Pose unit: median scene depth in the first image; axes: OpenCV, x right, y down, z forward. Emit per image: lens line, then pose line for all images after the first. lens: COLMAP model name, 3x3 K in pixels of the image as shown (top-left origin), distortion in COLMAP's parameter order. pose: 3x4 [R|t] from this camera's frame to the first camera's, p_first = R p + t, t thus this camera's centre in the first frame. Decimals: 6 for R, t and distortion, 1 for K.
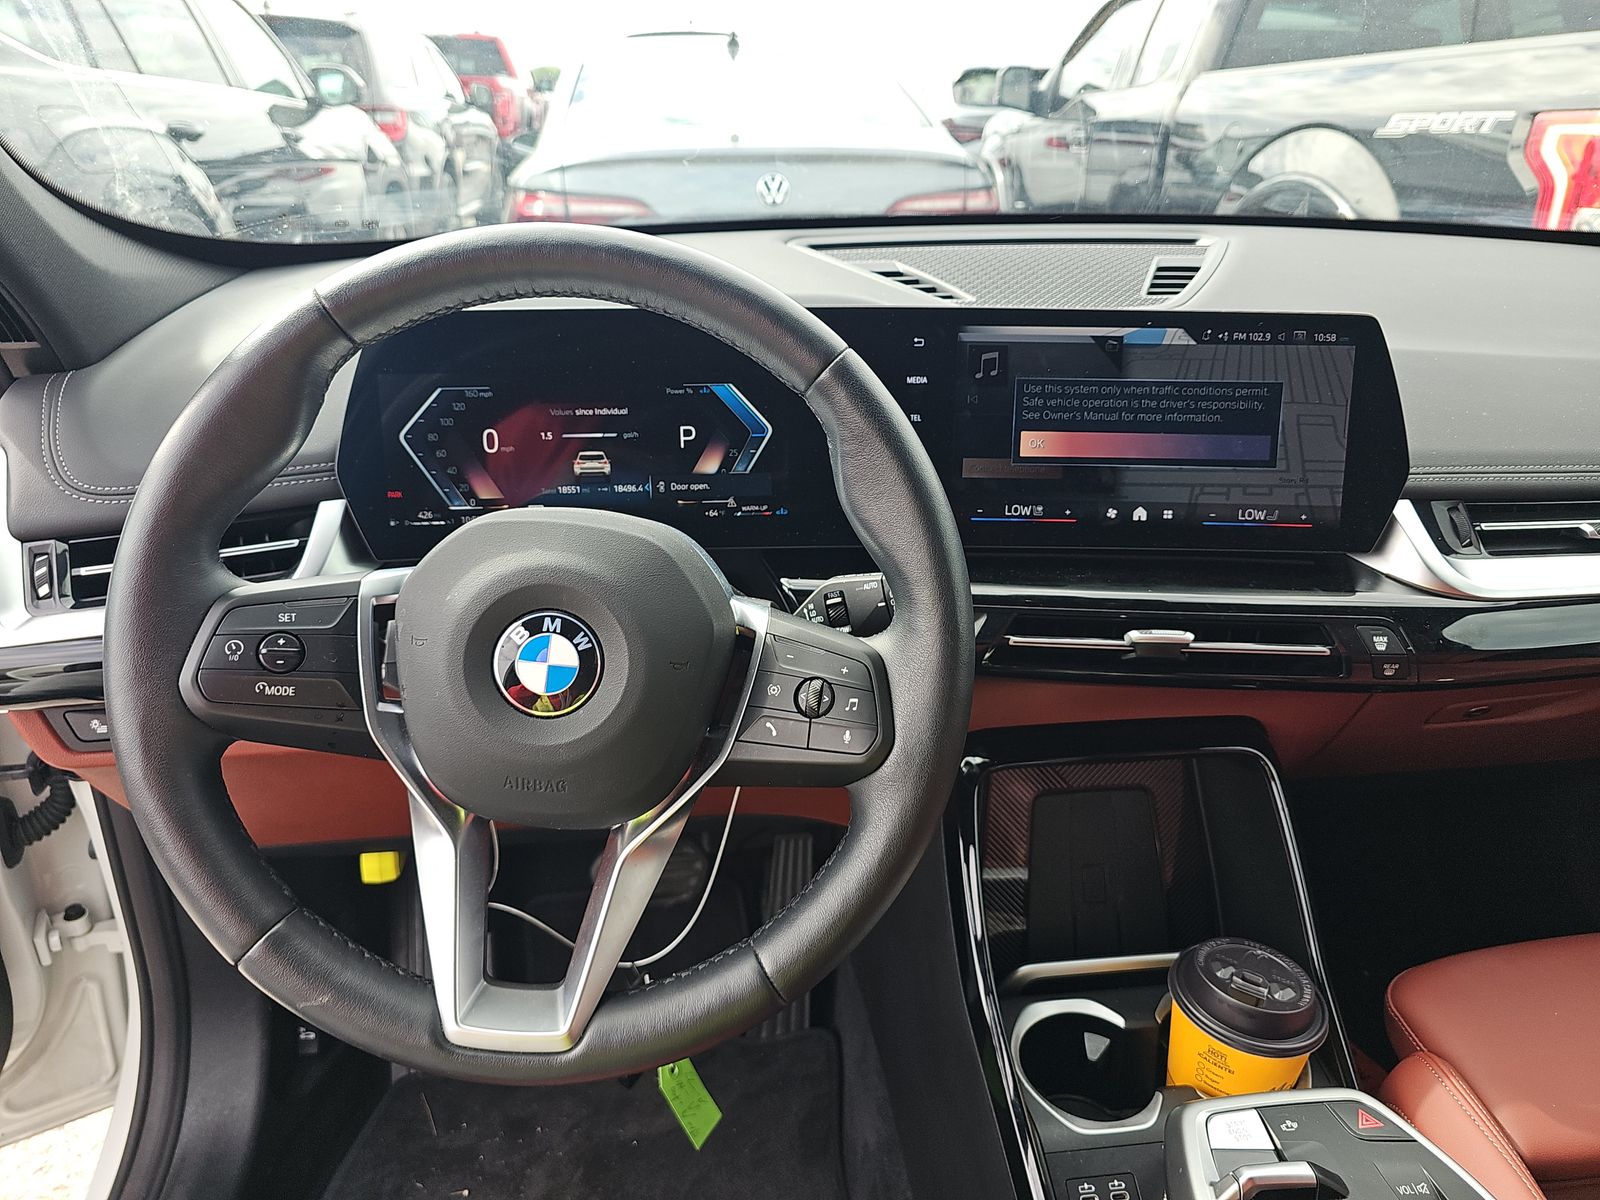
lens RADIAL K [[1088.5, 0, 838.8], [0, 1088.5, 592.7], [0, 0, 1]] dist [0.033720, -0.056381]
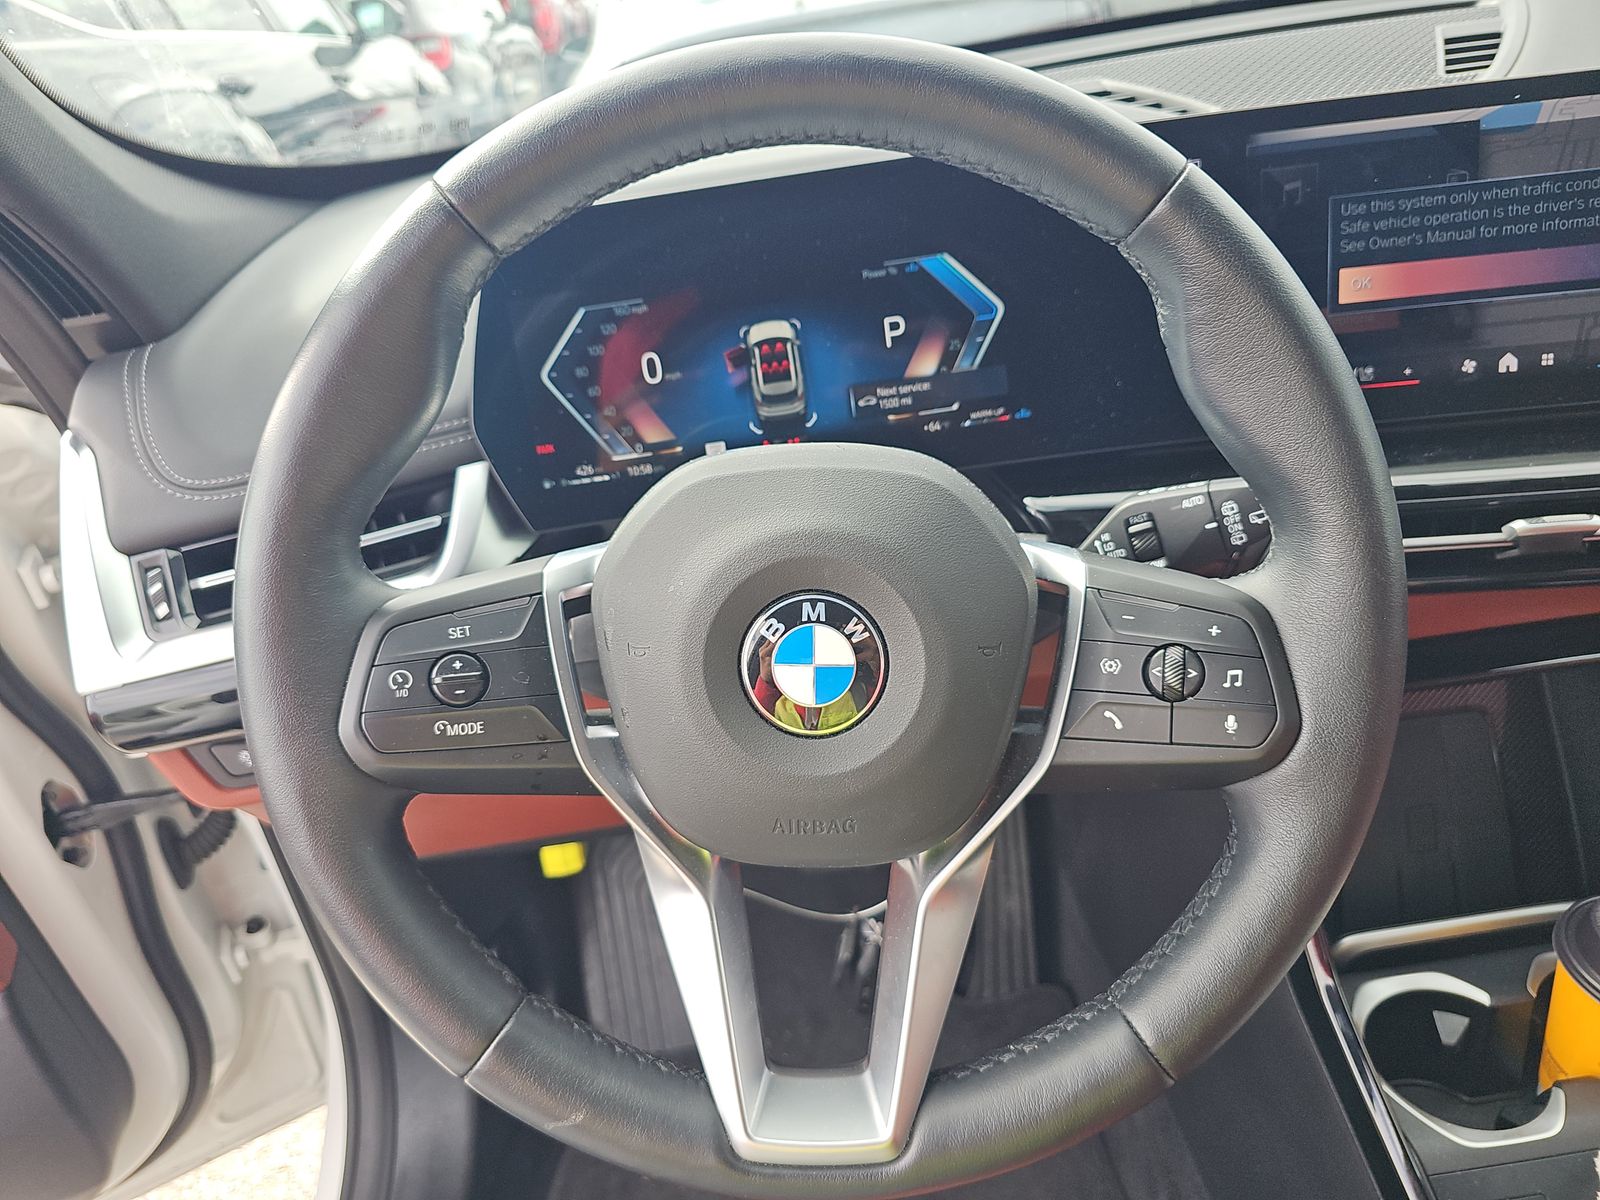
lens RADIAL K [[1050.5, 0, 800.0], [0, 1050.5, 600.0], [0, 0, 1]] dist [0.006795, -0.028987]
pose [[0.989671, -0.096991, -0.105569, -0.150147], [0.107564, 0.989202, 0.099549, -0.036673], [0.094773, -0.109876, 0.989417, 0.238134]]
